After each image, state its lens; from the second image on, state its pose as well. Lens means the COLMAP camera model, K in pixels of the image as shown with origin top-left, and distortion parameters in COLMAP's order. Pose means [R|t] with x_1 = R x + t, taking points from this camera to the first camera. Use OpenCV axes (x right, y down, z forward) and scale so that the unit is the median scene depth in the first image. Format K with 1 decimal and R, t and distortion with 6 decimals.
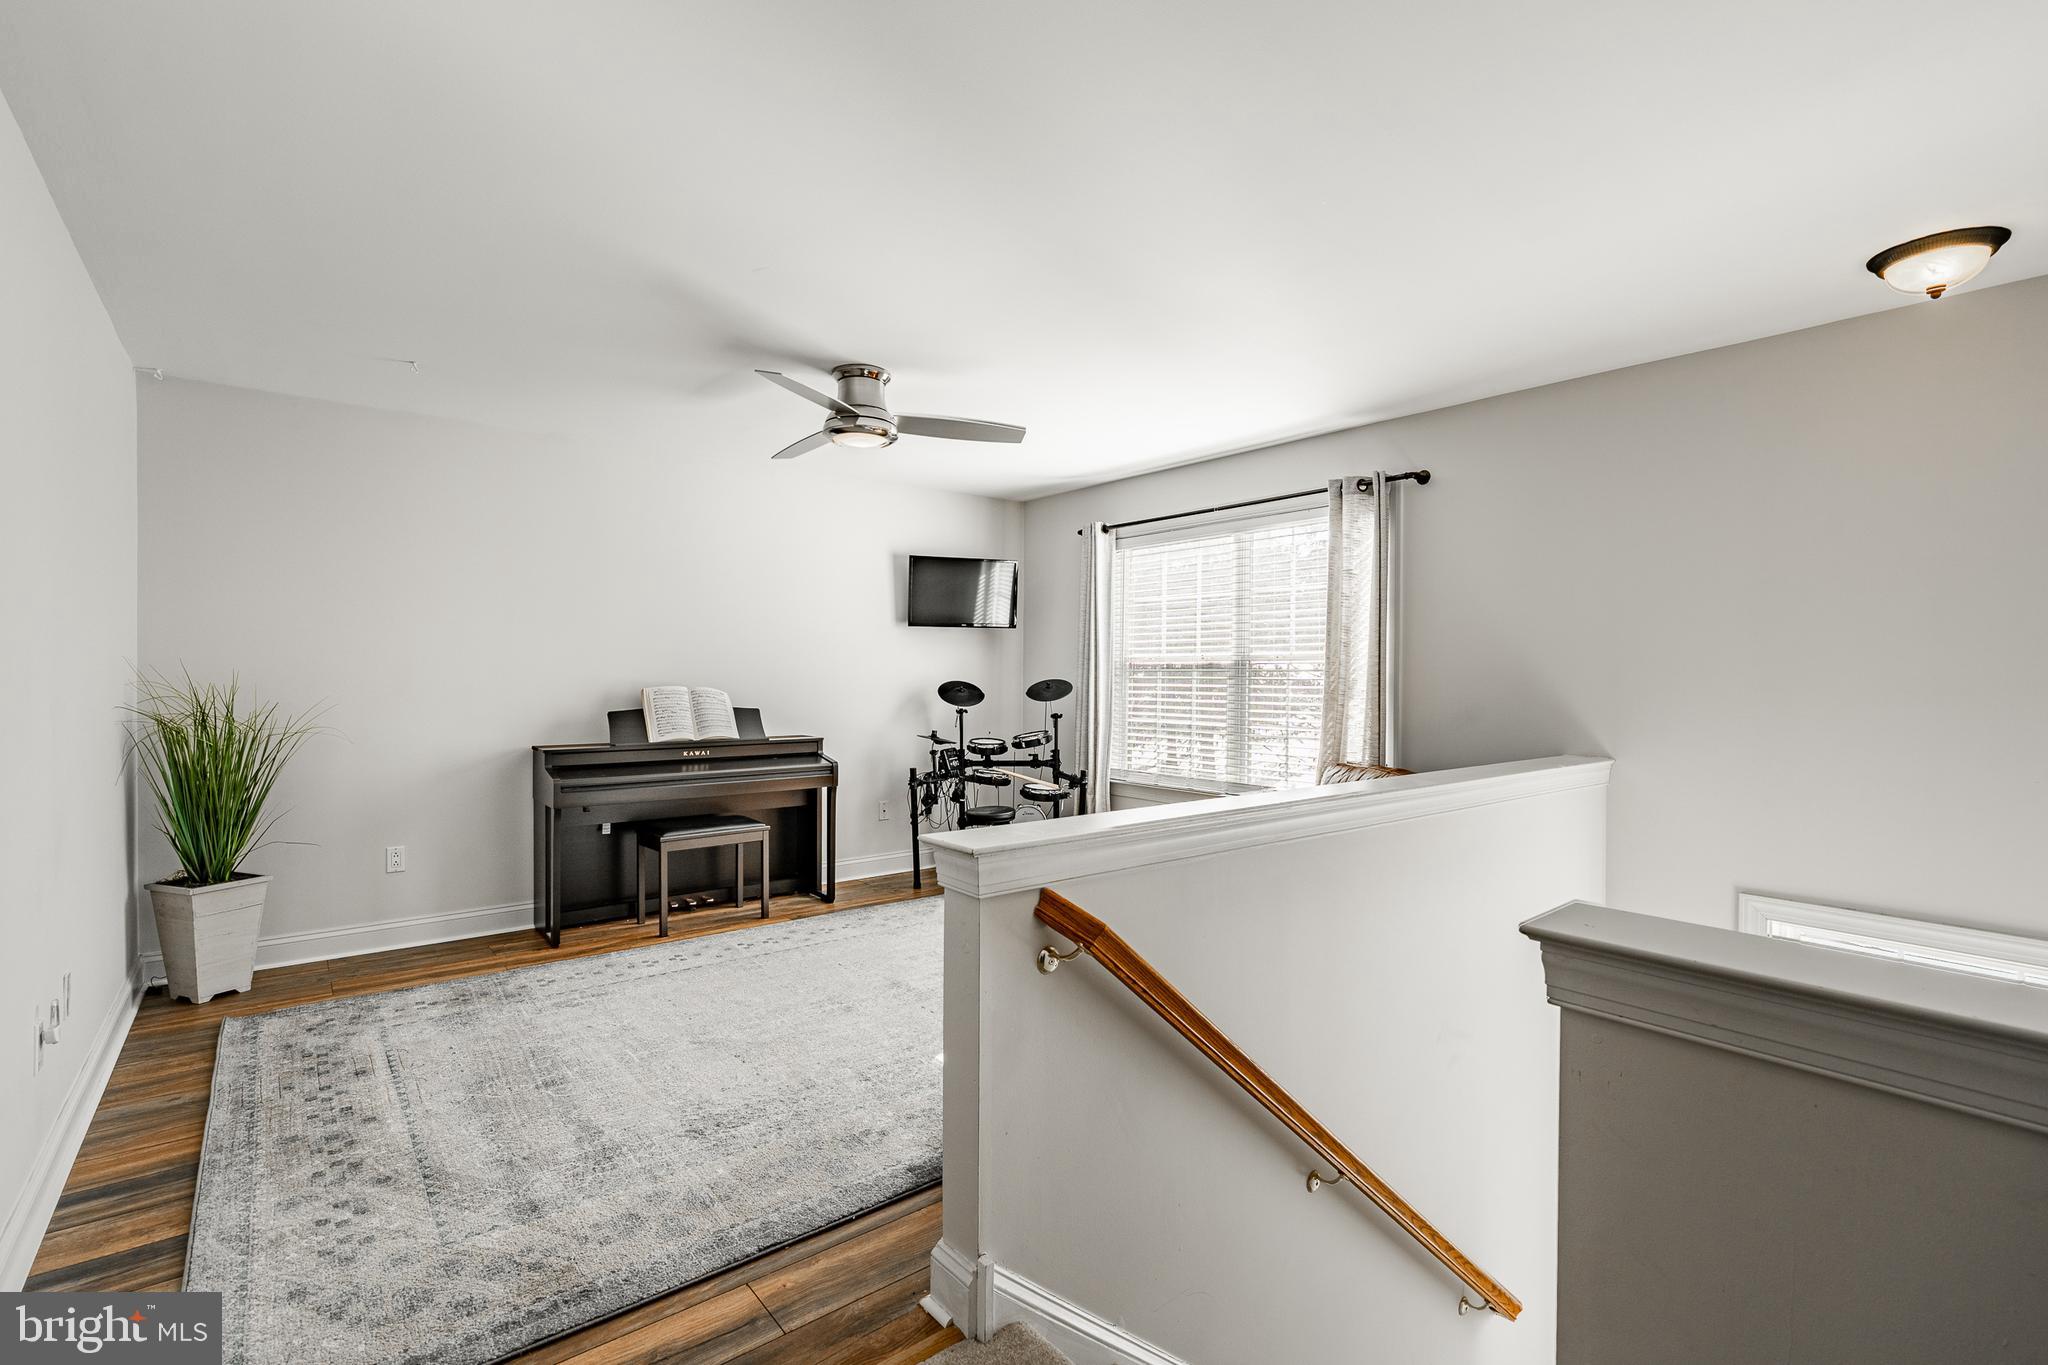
lens RADIAL K [[931.5, 0, 1002.0], [0, 931.5, 665.5], [0, 0, 1]] dist [-0.000402, 0.015046]
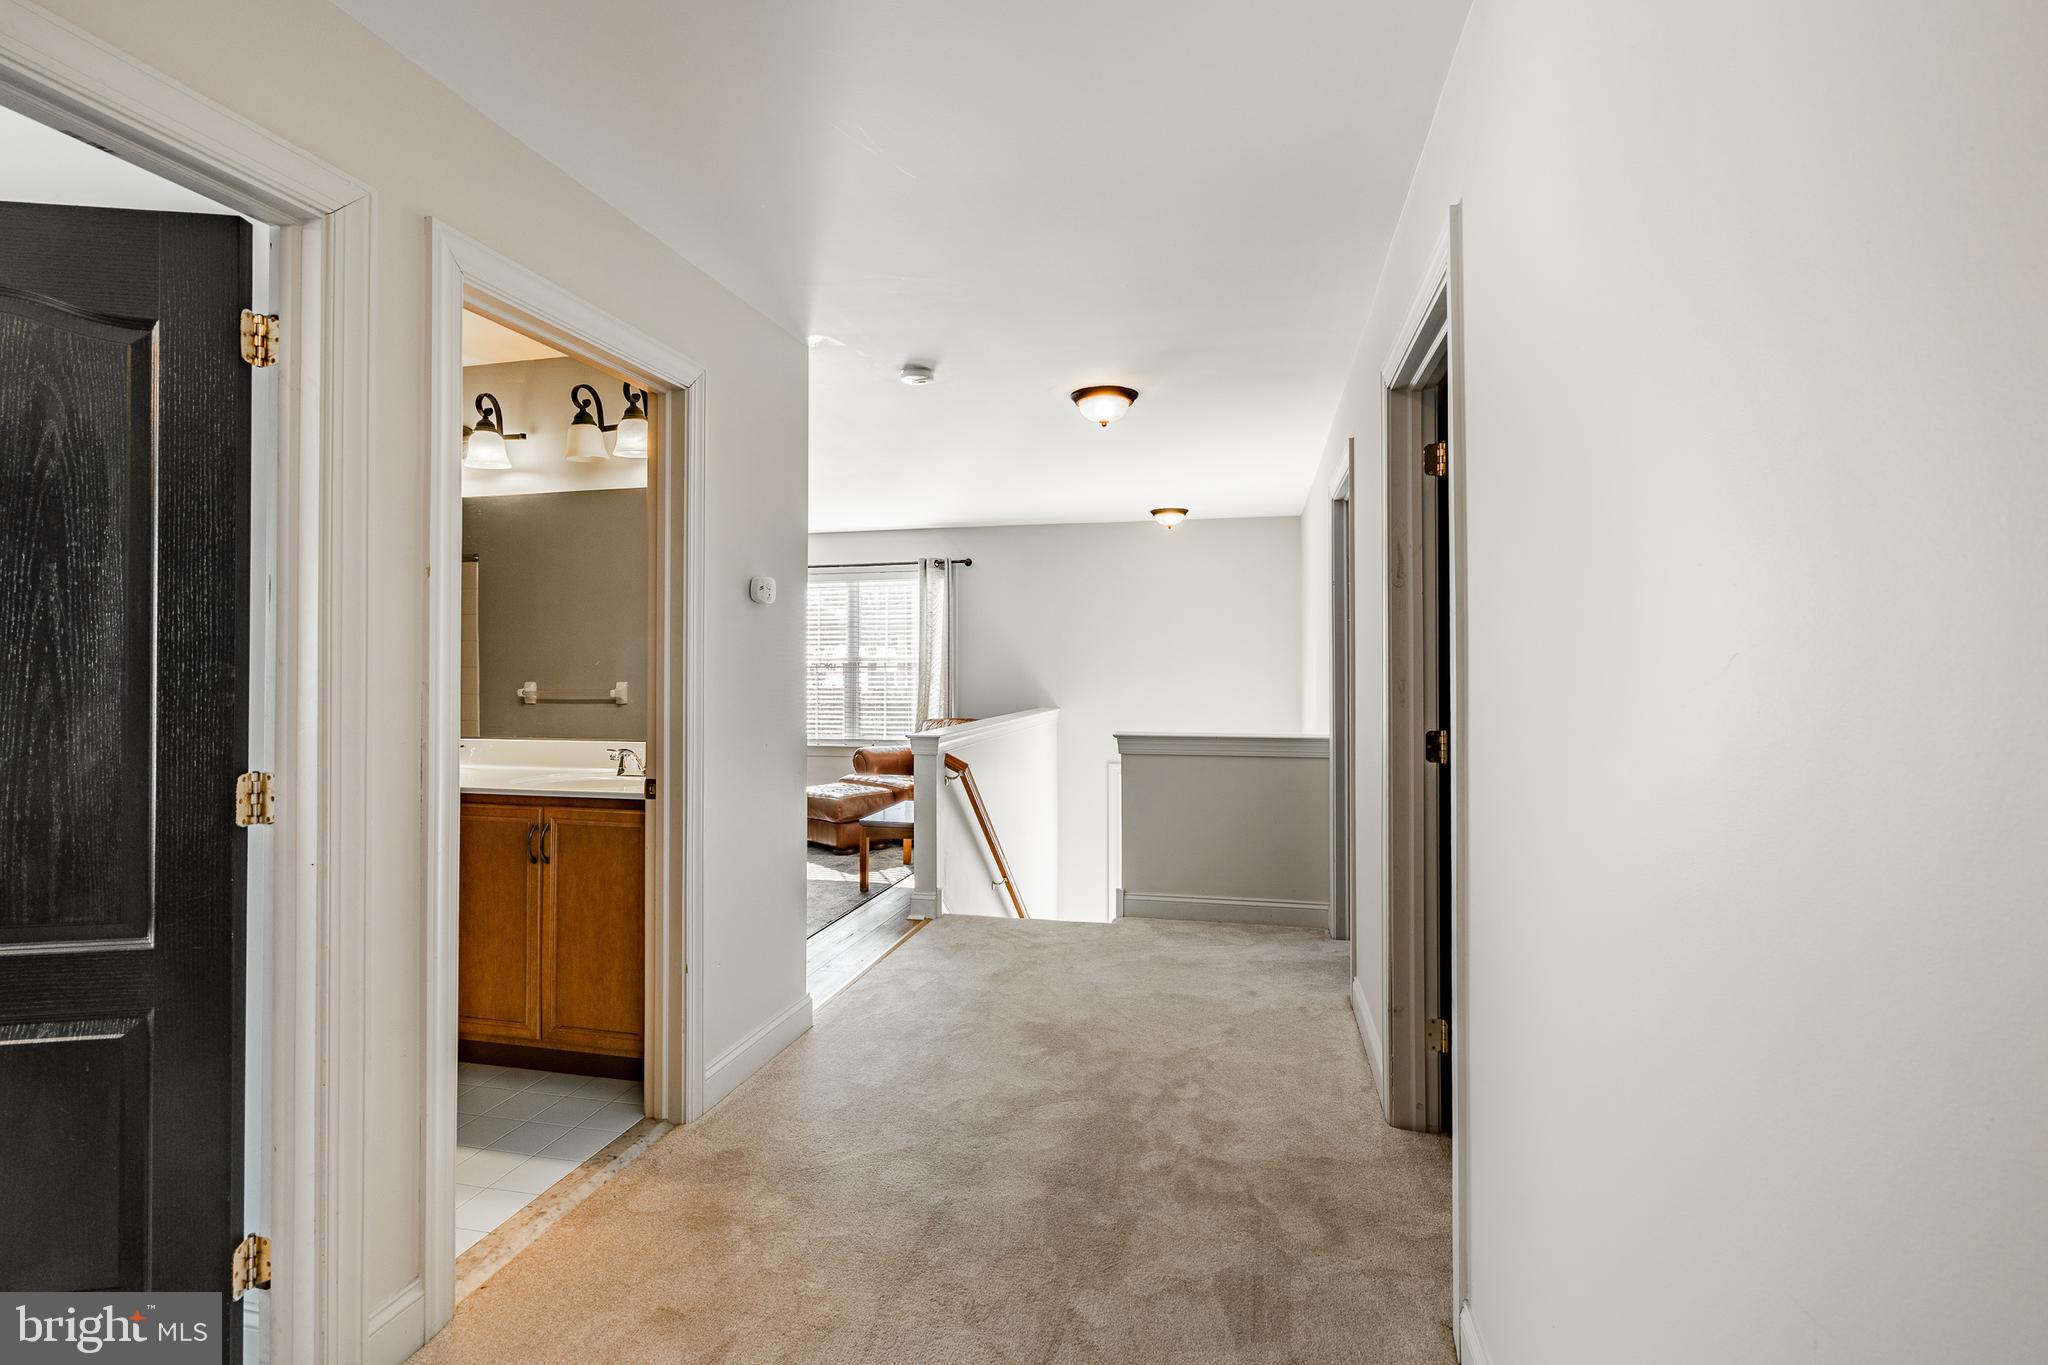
lens RADIAL K [[931.5, 0, 1002.0], [0, 931.5, 665.5], [0, 0, 1]] dist [-0.000402, 0.015046]
pose [[0.782238, 0.005577, 0.622955, -0.631882], [0.003188, 0.999911, -0.012954, 0.026194], [-0.622972, 0.012119, 0.782150, -0.474333]]
